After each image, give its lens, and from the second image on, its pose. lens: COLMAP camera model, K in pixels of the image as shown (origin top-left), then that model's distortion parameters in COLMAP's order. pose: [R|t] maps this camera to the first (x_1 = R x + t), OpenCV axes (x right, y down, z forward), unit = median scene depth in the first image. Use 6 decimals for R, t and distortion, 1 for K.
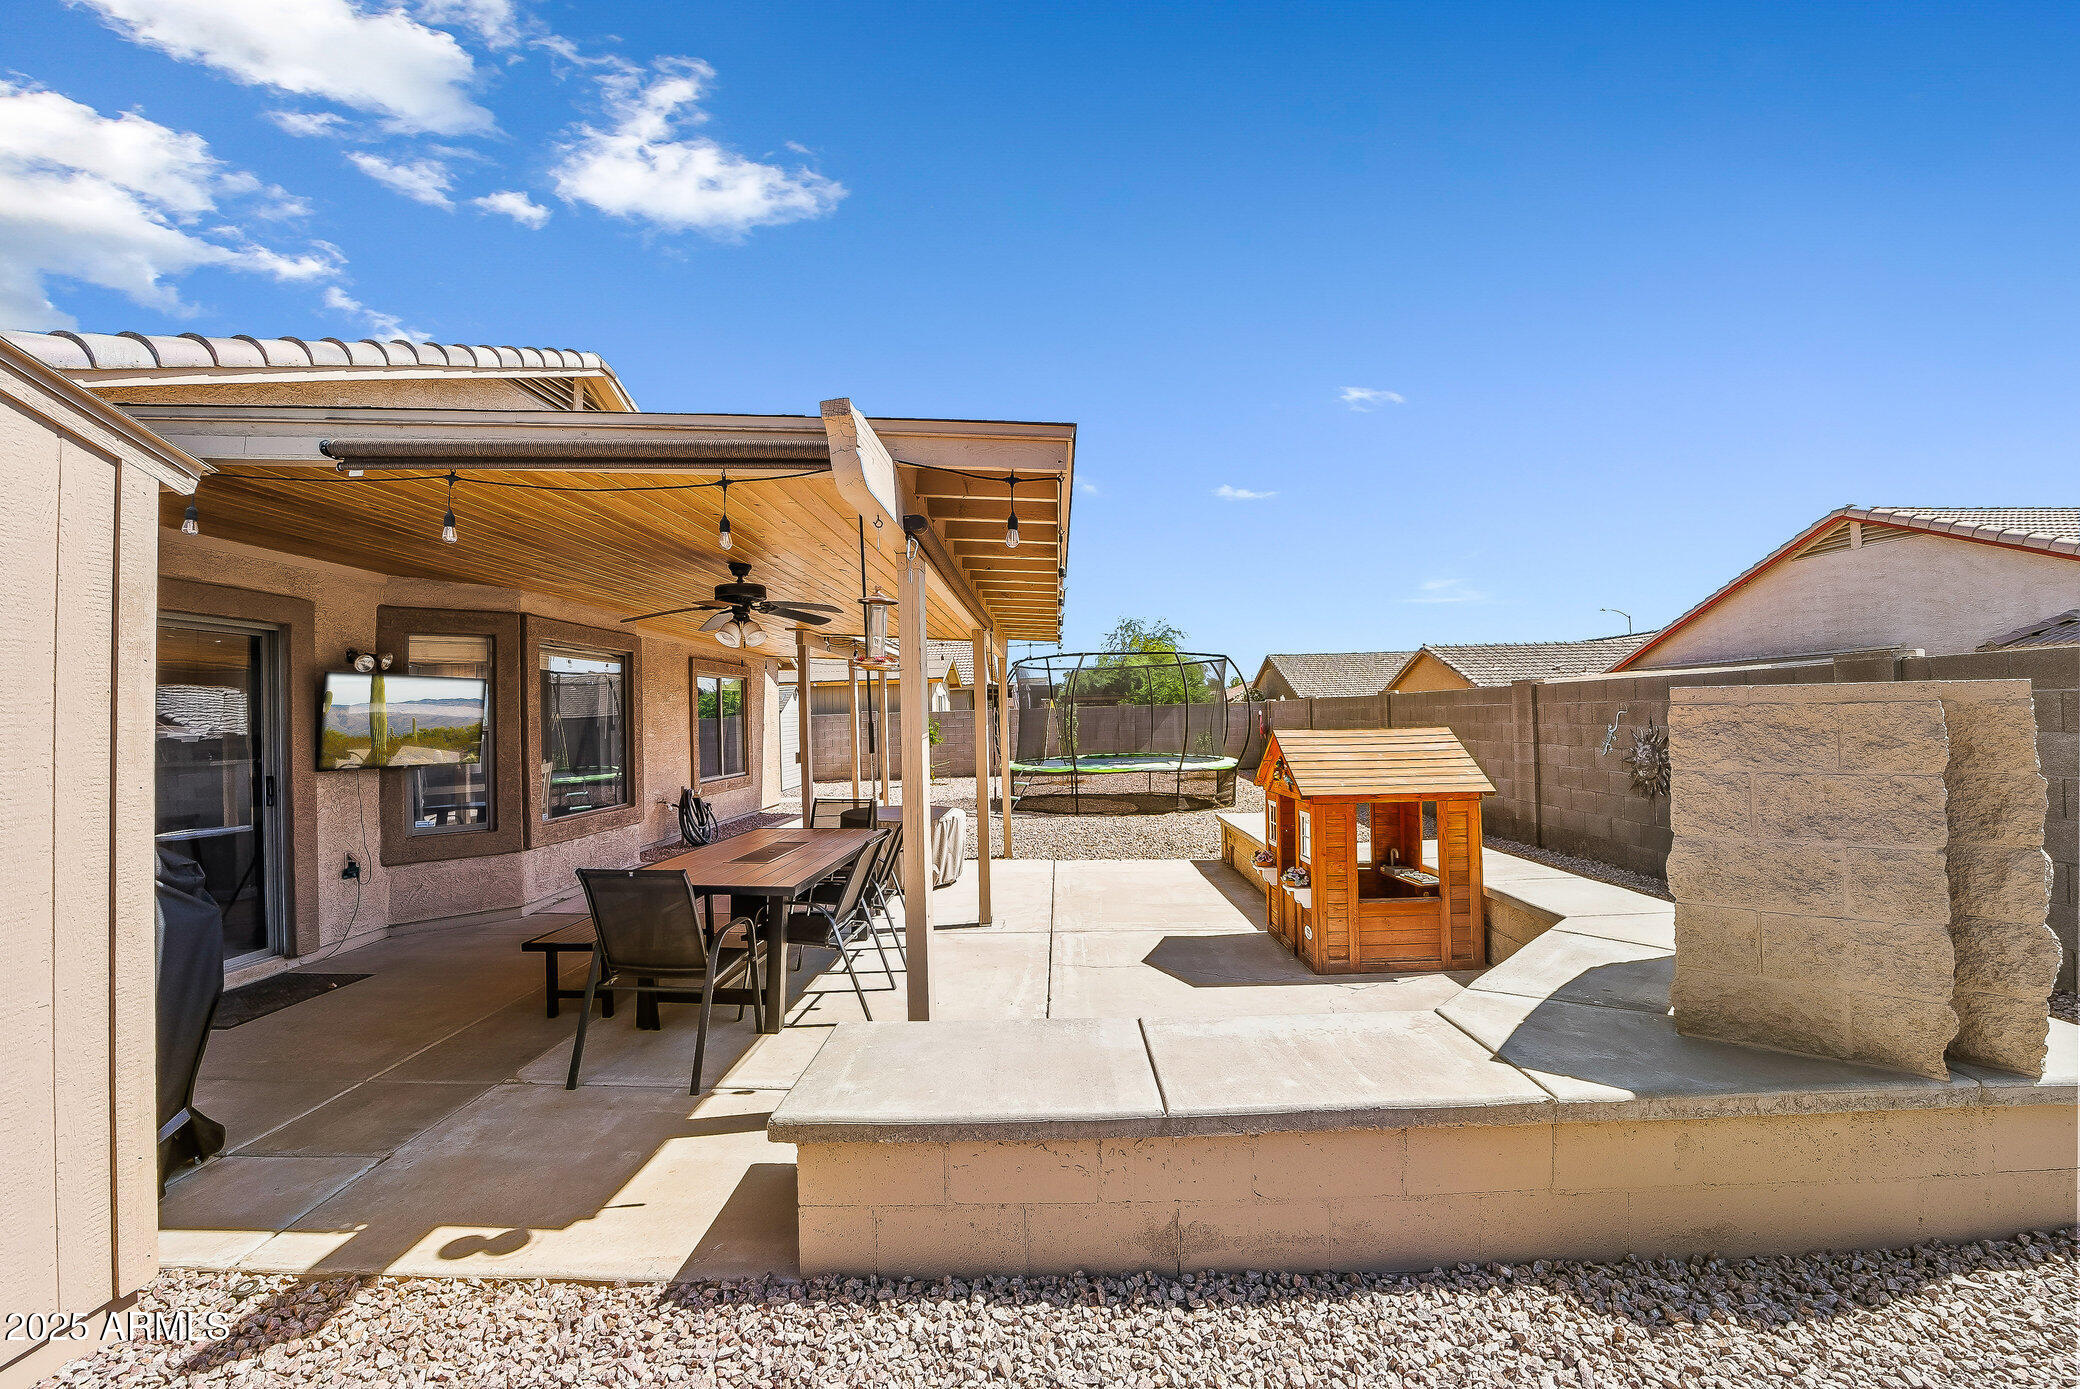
lens RADIAL K [[816.3, 0, 1085.5], [0, 816.3, 724.0], [0, 0, 1]] dist [-0.047541, 0.009503]
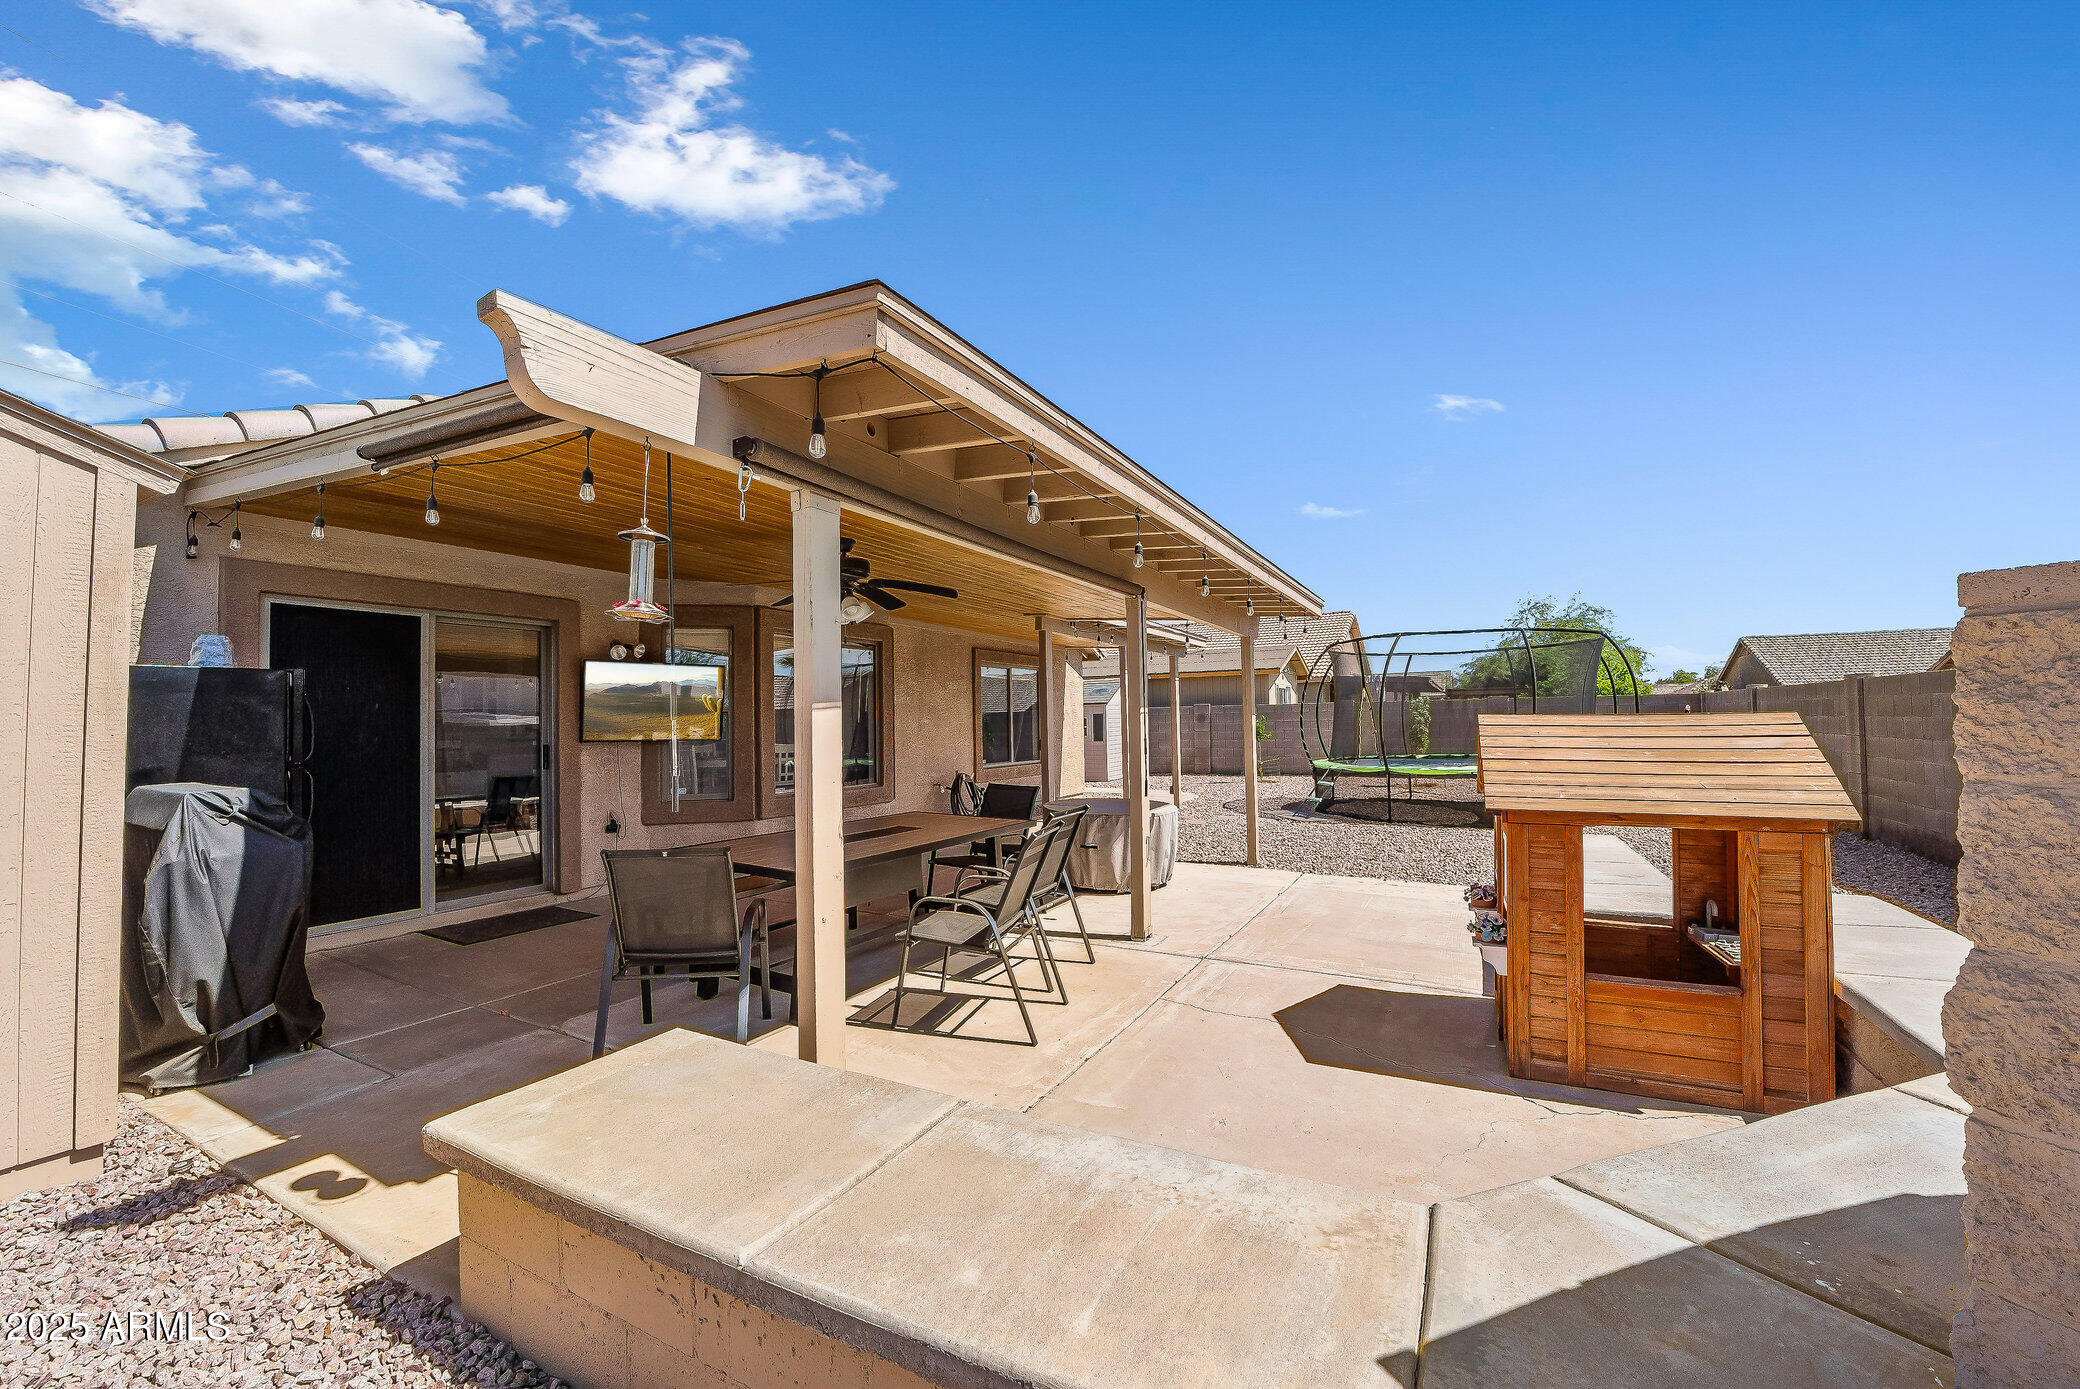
lens RADIAL K [[836.1, 0, 1043.8], [0, 836.1, 718.9], [0, 0, 1]] dist [-0.038231, 0.005538]
pose [[0.886490, 0.009548, -0.462648, 0.254241], [-0.009470, 0.999952, 0.002492, 0.014715], [0.462650, 0.002172, 0.886538, 0.215249]]
